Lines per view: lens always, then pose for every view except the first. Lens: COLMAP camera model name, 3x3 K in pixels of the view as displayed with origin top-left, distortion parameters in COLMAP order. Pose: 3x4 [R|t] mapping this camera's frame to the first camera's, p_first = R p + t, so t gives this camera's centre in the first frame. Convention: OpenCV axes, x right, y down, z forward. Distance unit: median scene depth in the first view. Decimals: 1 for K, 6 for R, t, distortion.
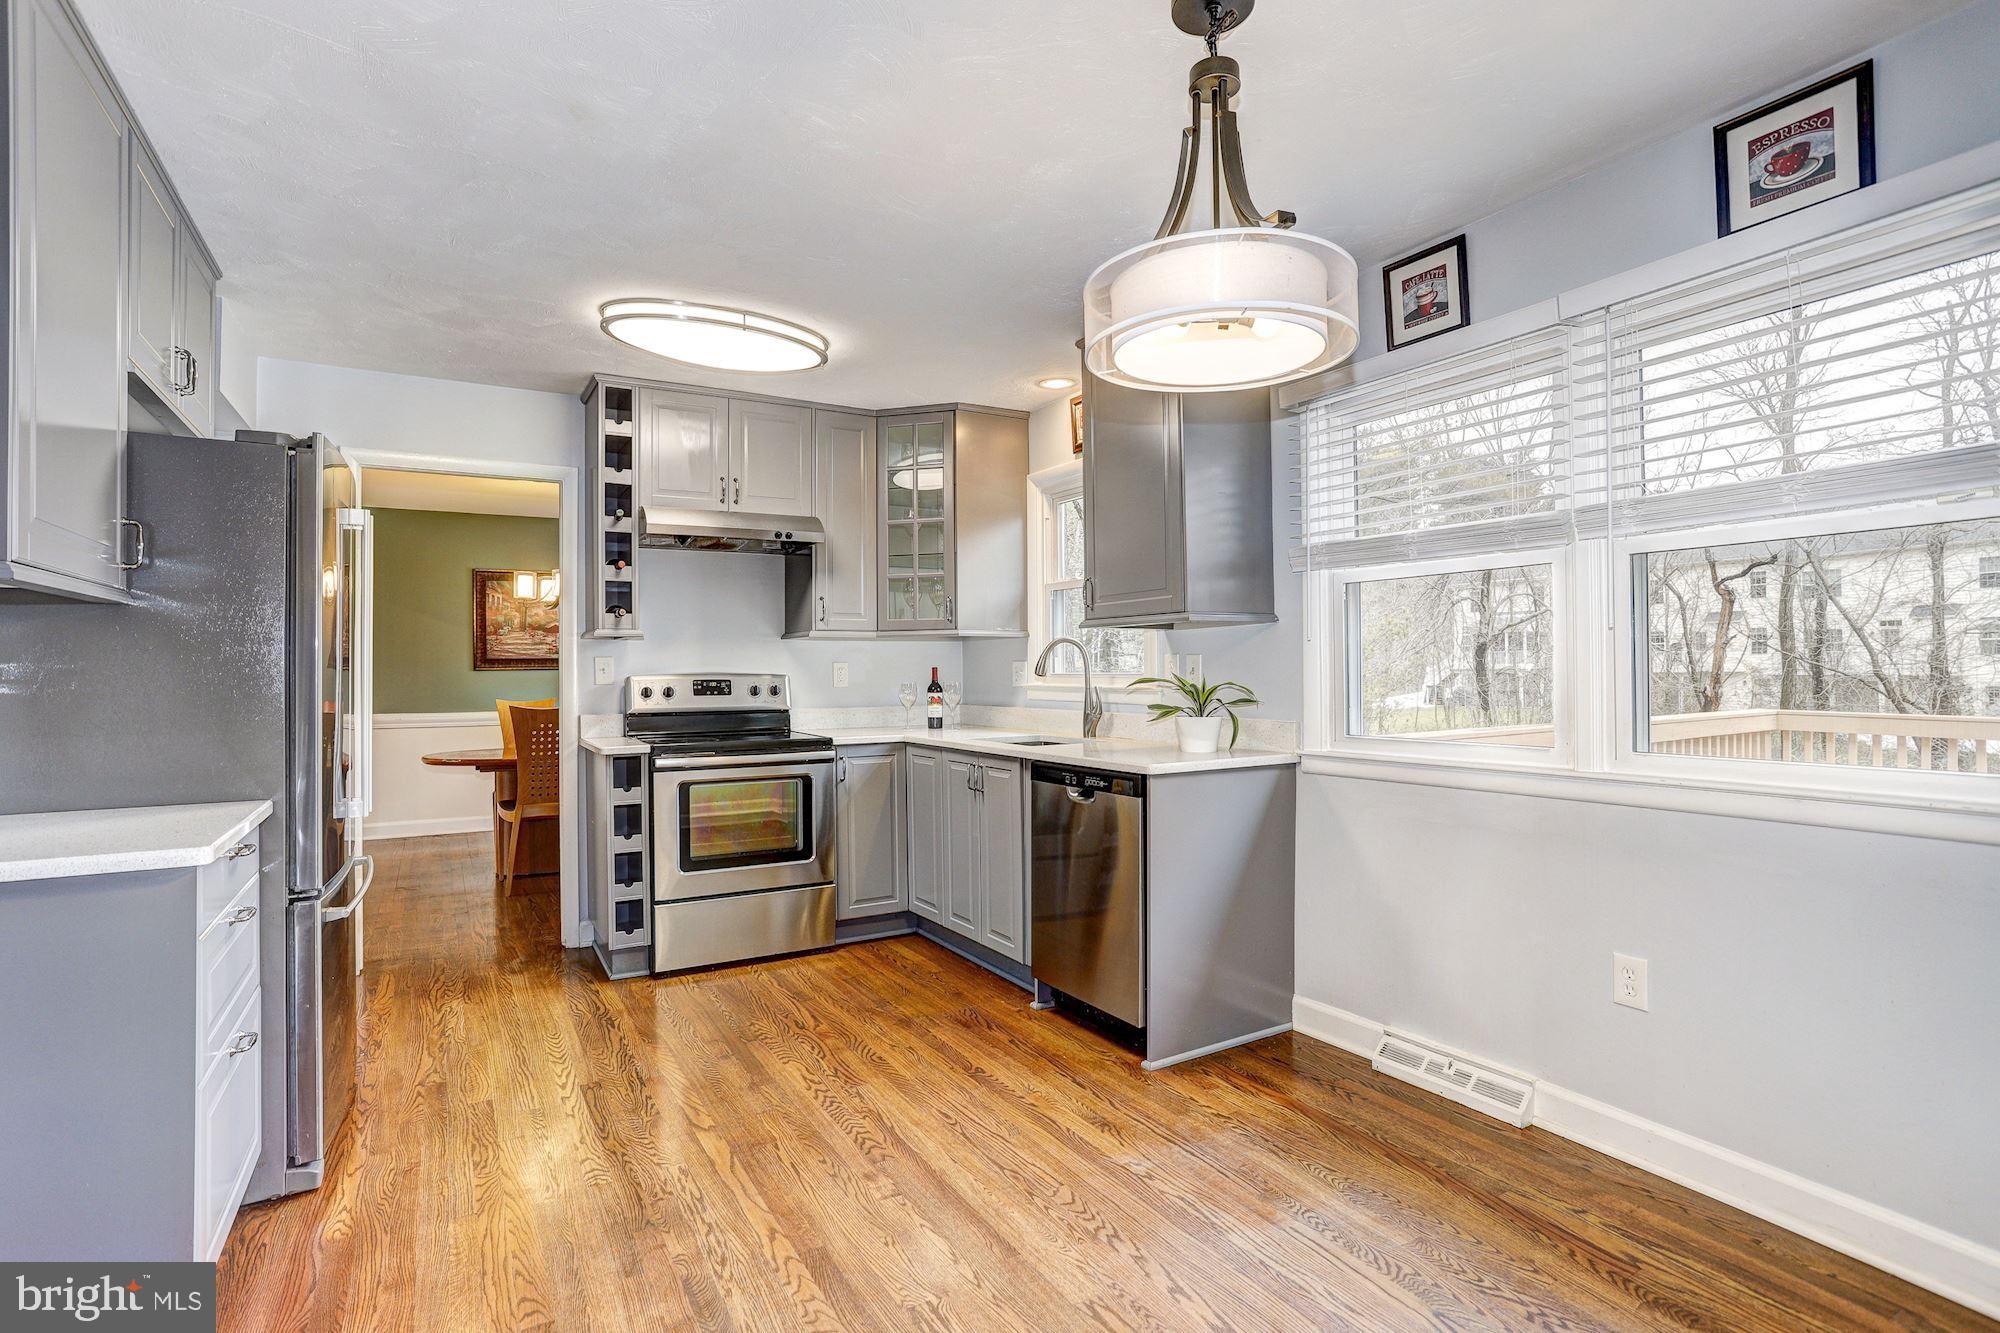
lens RADIAL K [[970.7, 0, 987.4], [0, 970.7, 663.8], [0, 0, 1]] dist [-0.054065, 0.031472]
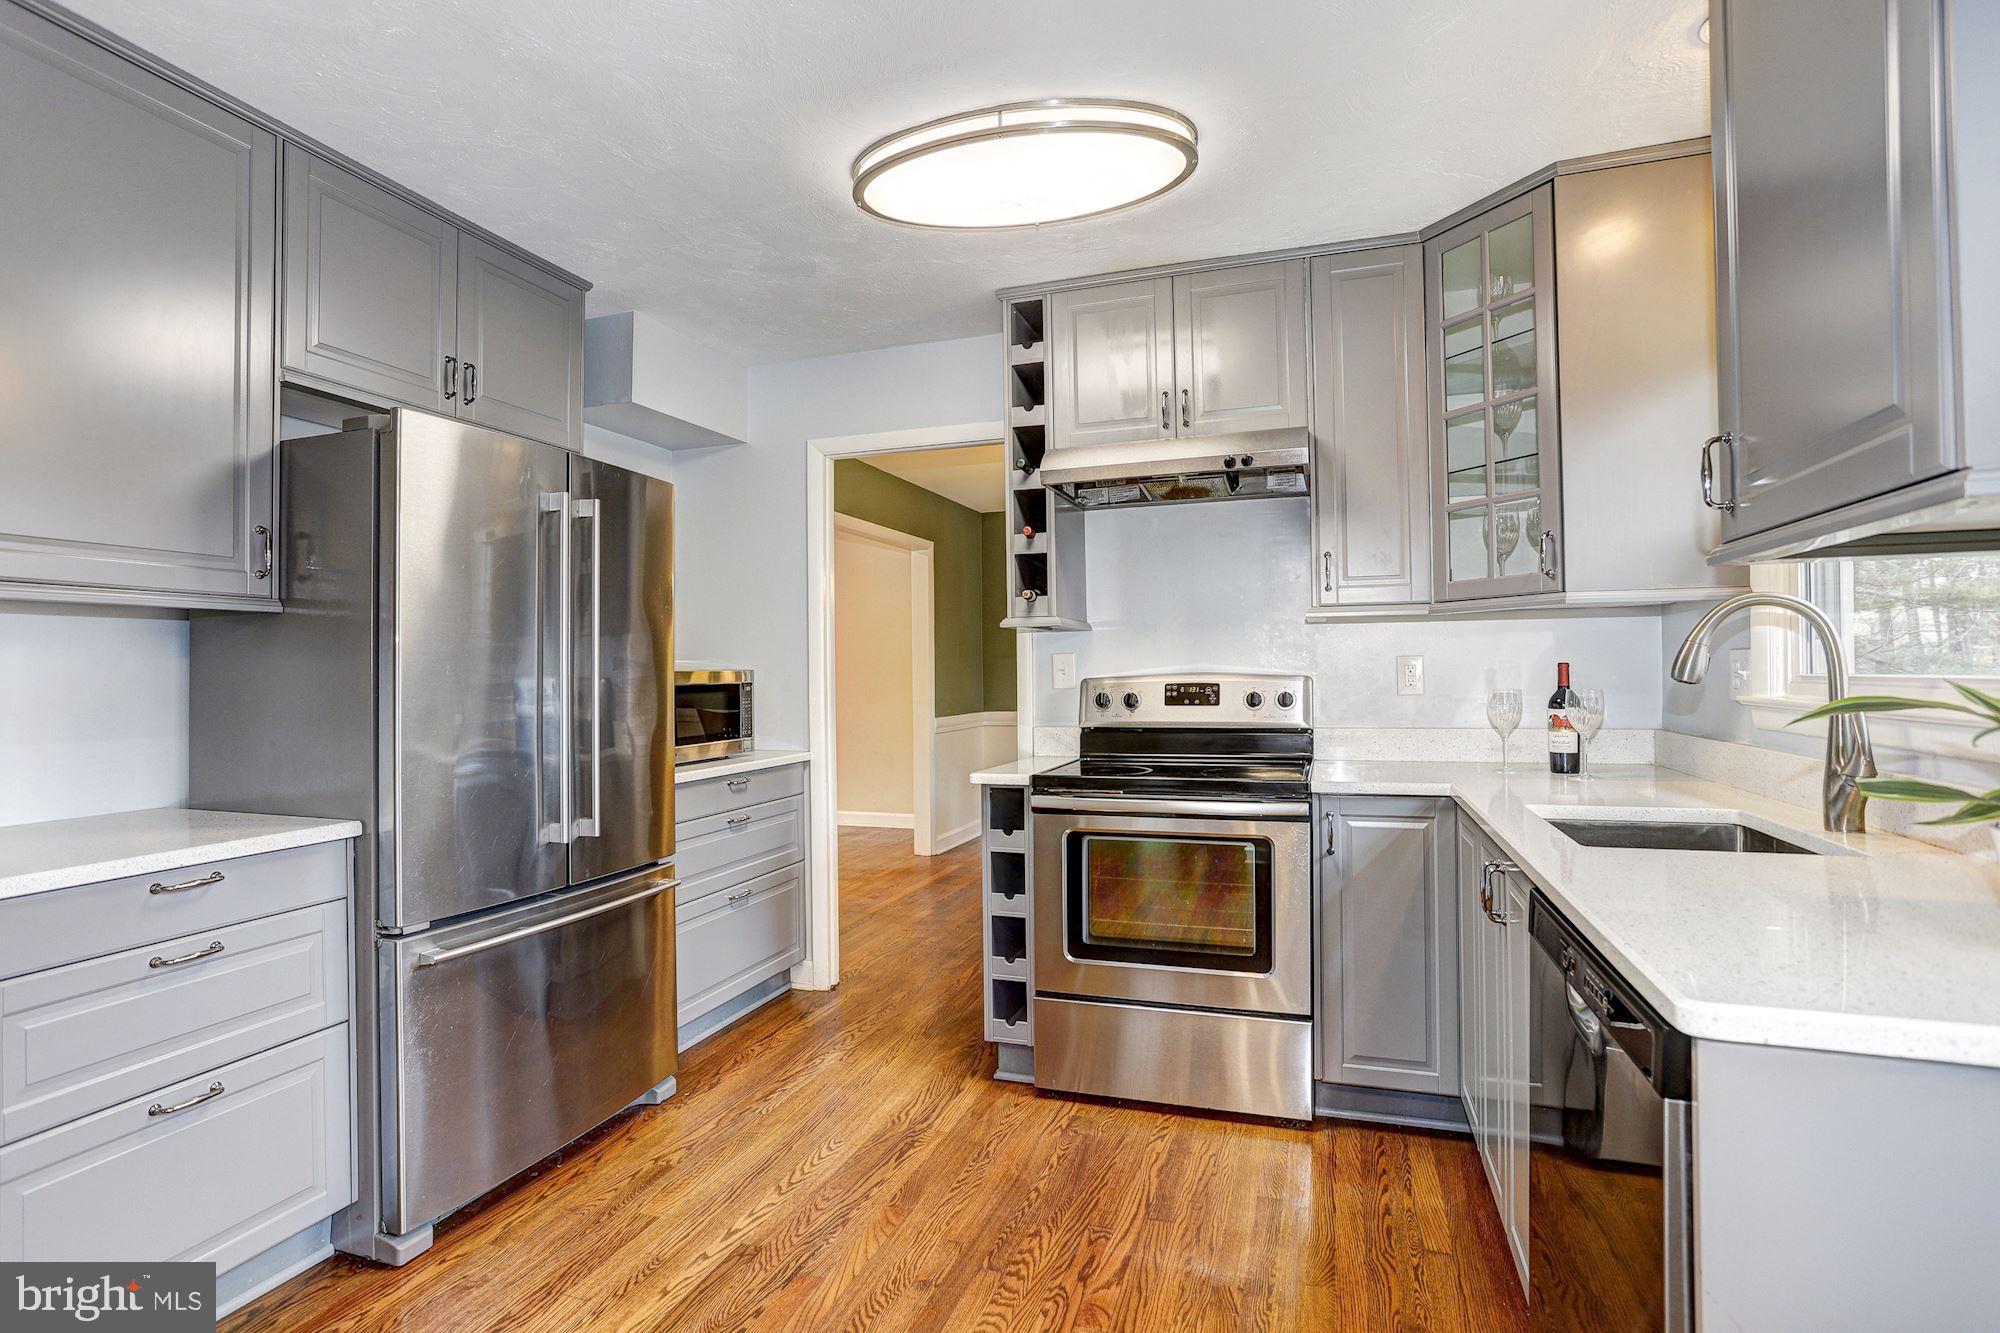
lens RADIAL K [[977.2, 0, 987.6], [0, 977.2, 663.0], [0, 0, 1]] dist [-0.051258, 0.025115]
pose [[0.648911, -0.007666, -0.760825, 0.176076], [0.012018, 0.999928, 0.000175, -0.000264], [0.760769, -0.009257, 0.648957, 0.458999]]
